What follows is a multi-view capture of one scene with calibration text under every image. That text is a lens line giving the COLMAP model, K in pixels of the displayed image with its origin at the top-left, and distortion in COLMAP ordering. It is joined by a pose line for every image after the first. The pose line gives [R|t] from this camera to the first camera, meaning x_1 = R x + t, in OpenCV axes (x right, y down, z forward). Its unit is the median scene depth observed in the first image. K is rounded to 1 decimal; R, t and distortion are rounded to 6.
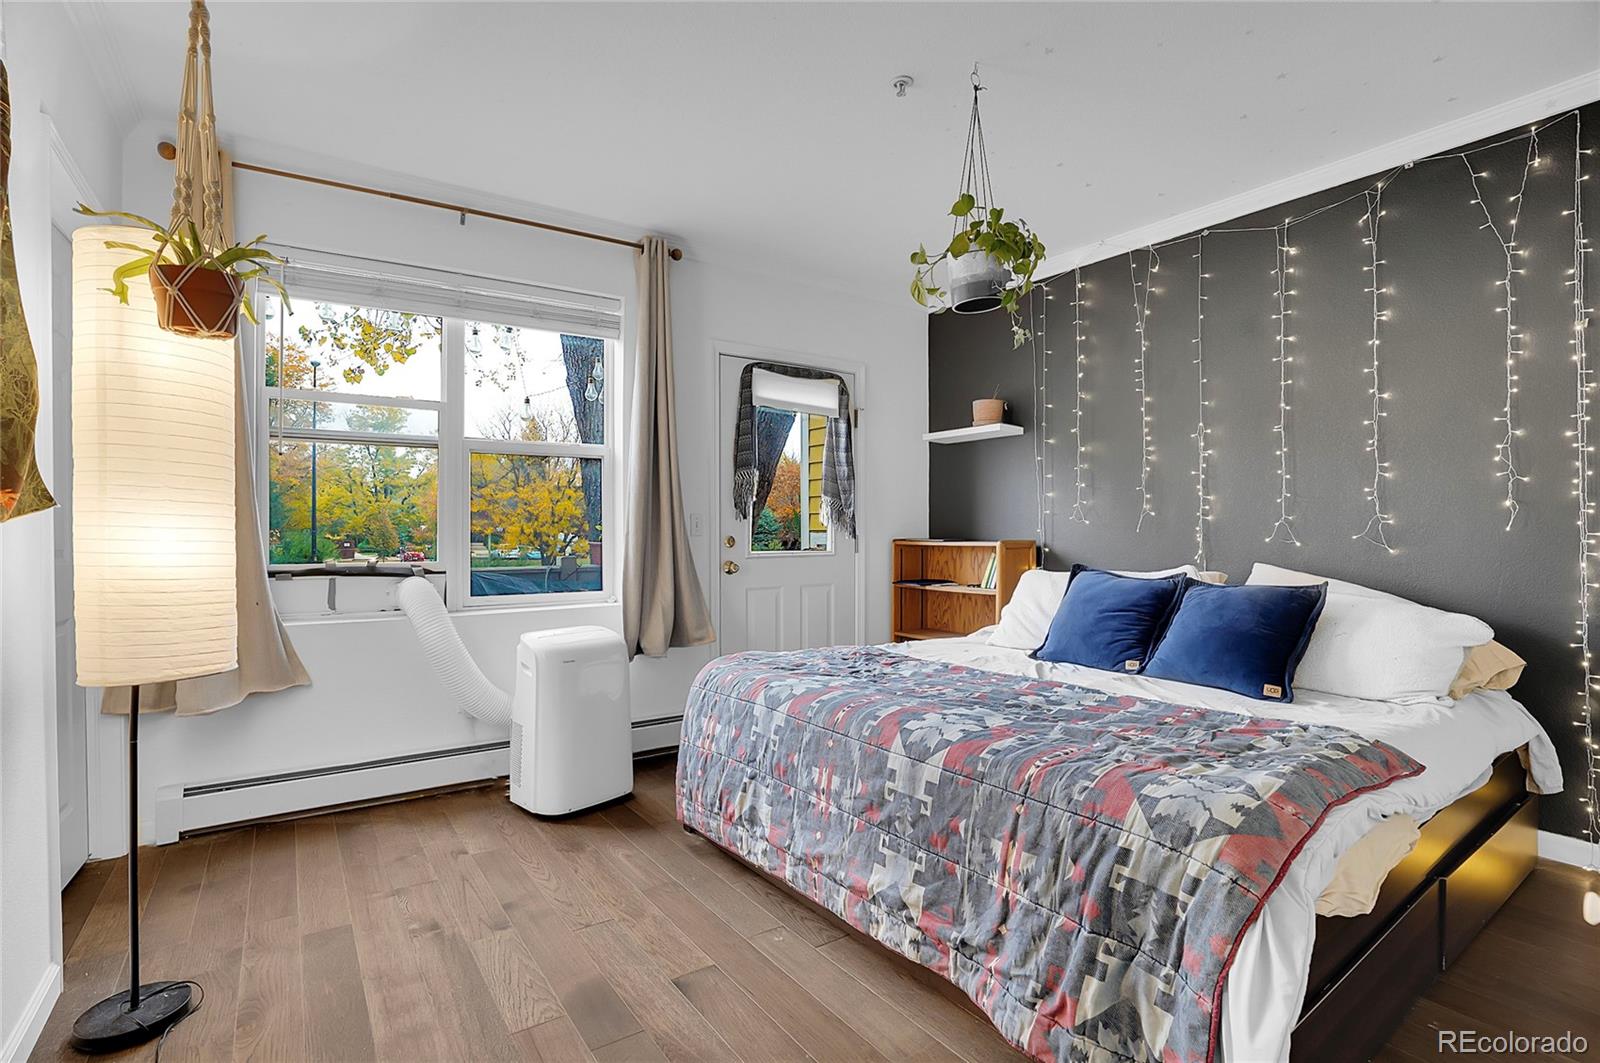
lens RADIAL K [[737.2, 0, 799.3], [0, 737.2, 533.8], [0, 0, 1]] dist [-0.069041, 0.026353]
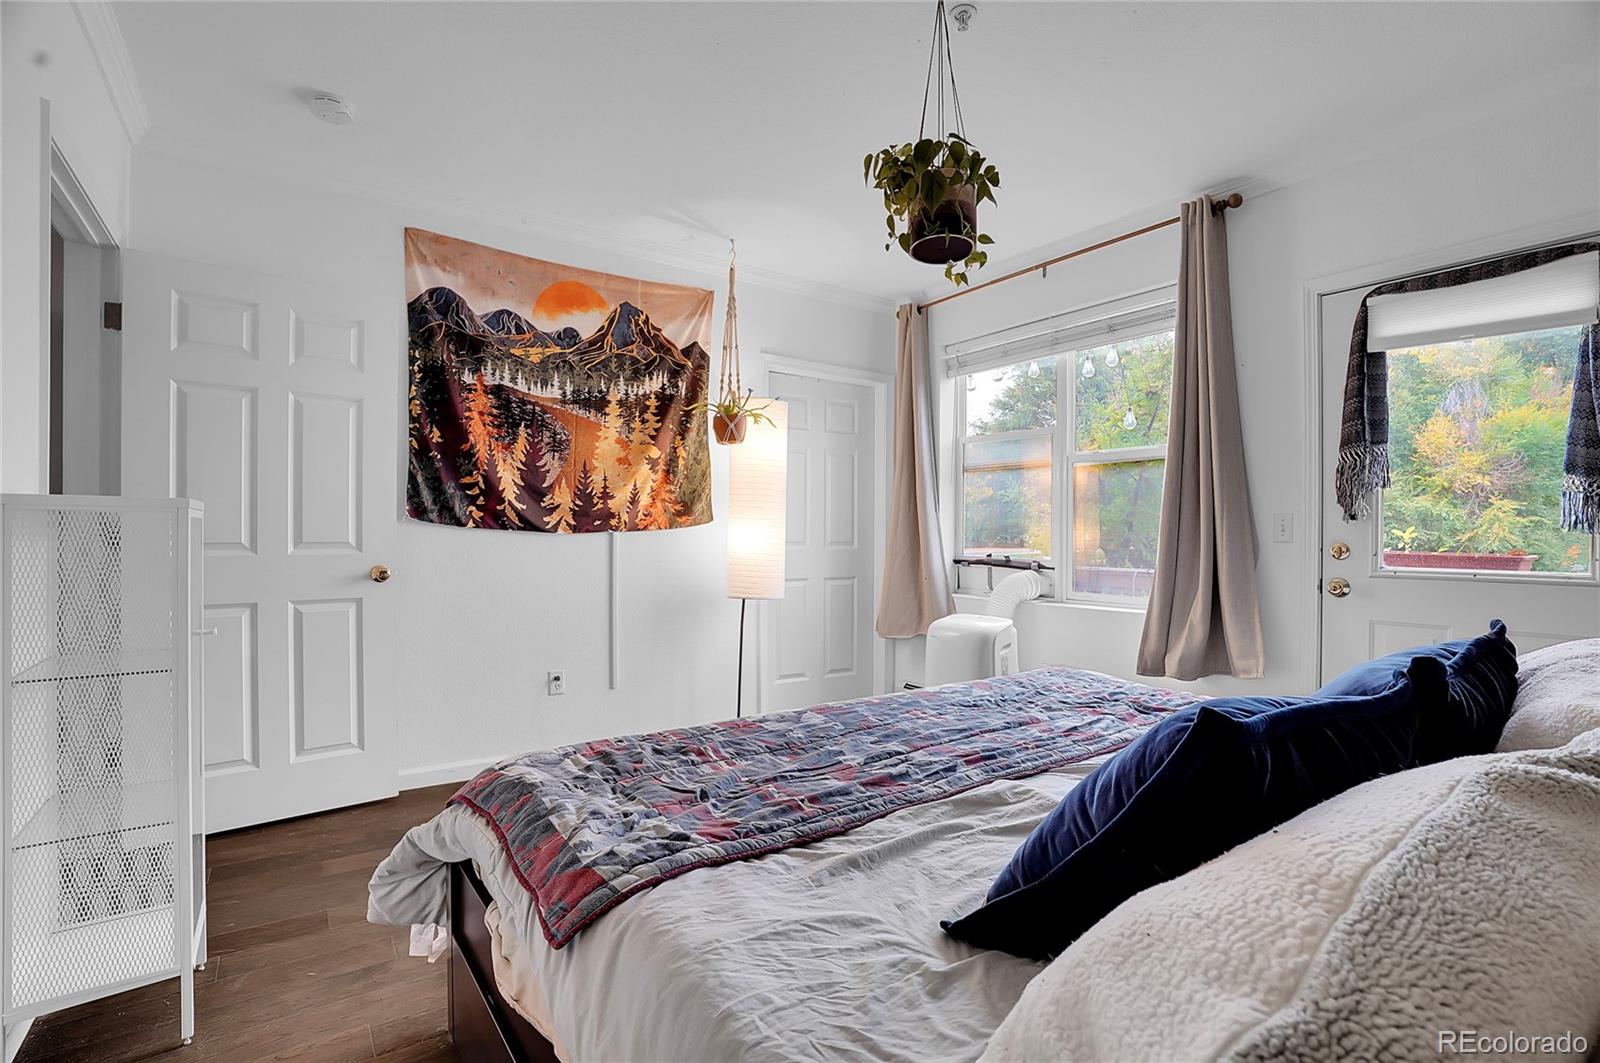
lens RADIAL K [[737.2, 0, 799.3], [0, 737.2, 533.8], [0, 0, 1]] dist [-0.069041, 0.026353]
pose [[0.019328, 0.003140, -0.999808, 0.603659], [-0.016430, 0.999861, 0.002822, -0.000027], [0.999678, 0.016373, 0.019377, 0.474974]]
